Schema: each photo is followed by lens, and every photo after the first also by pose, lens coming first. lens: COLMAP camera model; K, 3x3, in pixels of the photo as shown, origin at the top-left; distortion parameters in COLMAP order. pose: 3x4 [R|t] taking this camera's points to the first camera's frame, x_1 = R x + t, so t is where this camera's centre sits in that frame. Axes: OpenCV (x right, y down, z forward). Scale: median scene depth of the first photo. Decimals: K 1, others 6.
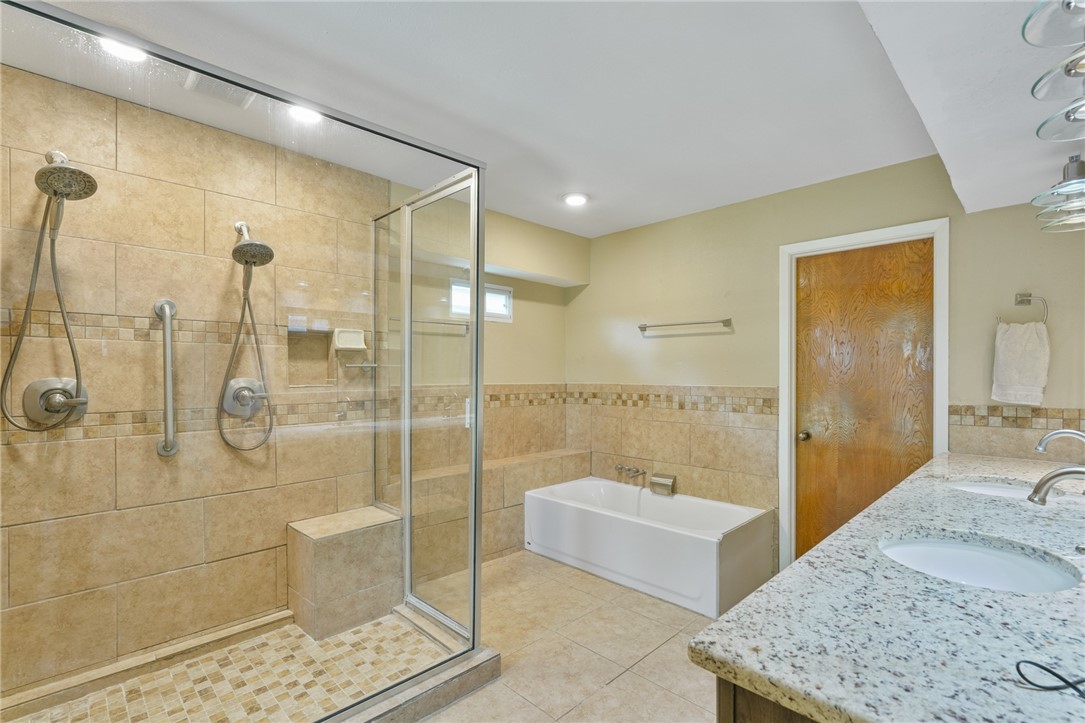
lens RADIAL K [[478.9, 0, 544.4], [0, 478.9, 369.2], [0, 0, 1]] dist [-0.010028, 0.003327]
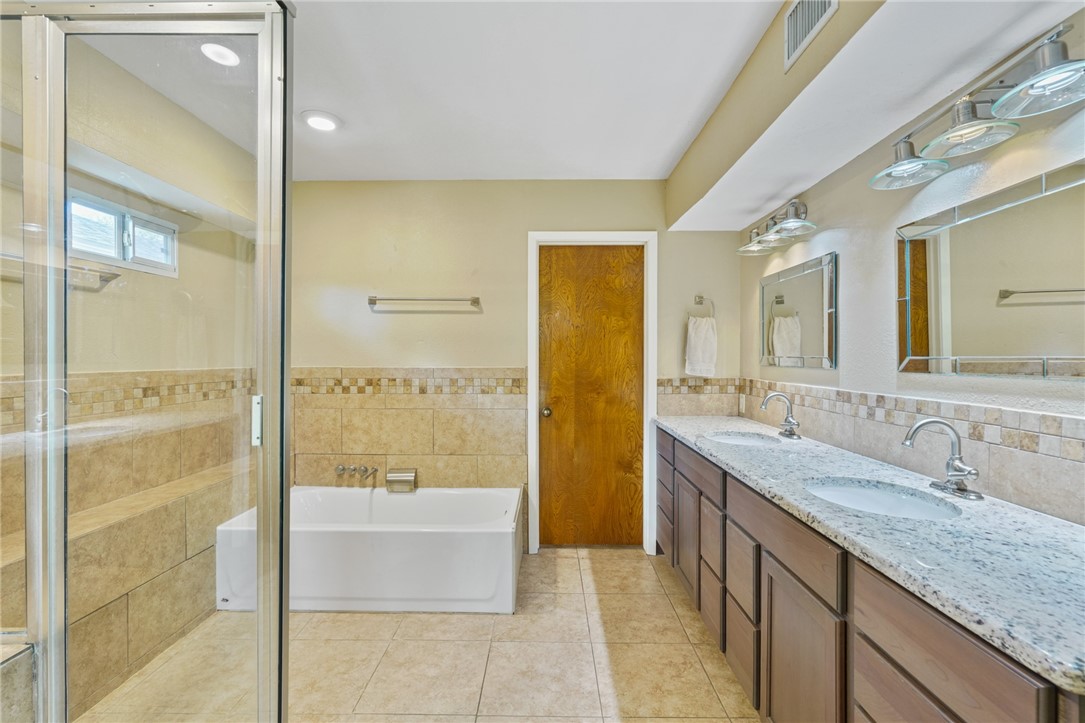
lens RADIAL K [[478.9, 0, 542.5], [0, 478.9, 354.8], [0, 0, 1]] dist [-0.010028, 0.003327]
pose [[0.726626, 0.000341, 0.687033, -0.183259], [-0.005639, 0.999969, 0.005468, 0.004119], [-0.687010, -0.007848, 0.726605, 0.201692]]
